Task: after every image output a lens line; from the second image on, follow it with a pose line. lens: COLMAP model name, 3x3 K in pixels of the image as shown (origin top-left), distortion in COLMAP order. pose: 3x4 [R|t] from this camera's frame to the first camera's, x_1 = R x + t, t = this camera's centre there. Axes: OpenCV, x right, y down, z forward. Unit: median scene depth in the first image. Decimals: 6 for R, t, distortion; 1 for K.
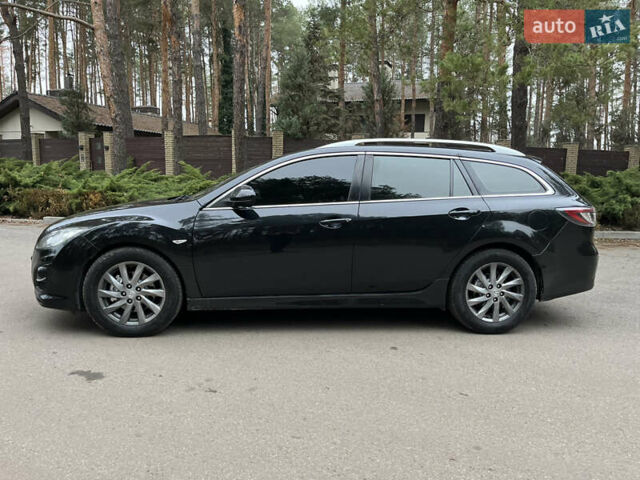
lens RADIAL K [[461.3, 0, 299.9], [0, 461.3, 239.2], [0, 0, 1]] dist [0.056120, -0.084078]
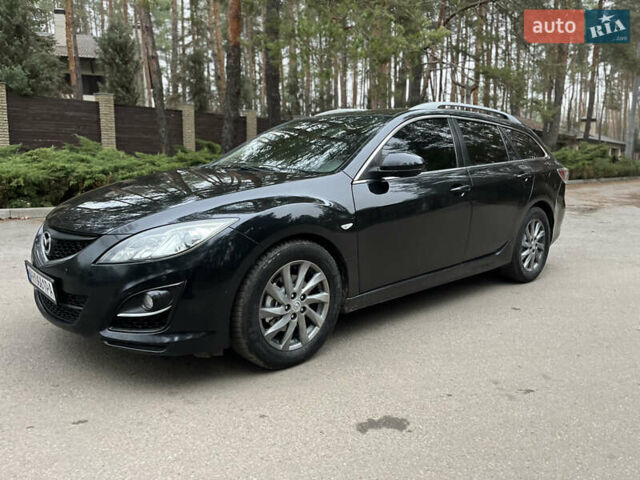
lens RADIAL K [[476.9, 0, 320.1], [0, 476.9, 224.1], [0, 0, 1]] dist [0.059575, -0.093405]
pose [[0.805609, -0.093625, 0.585003, -0.753432], [0.076607, 0.995607, 0.053843, -0.044275], [-0.587473, 0.001439, 0.809242, 0.383034]]
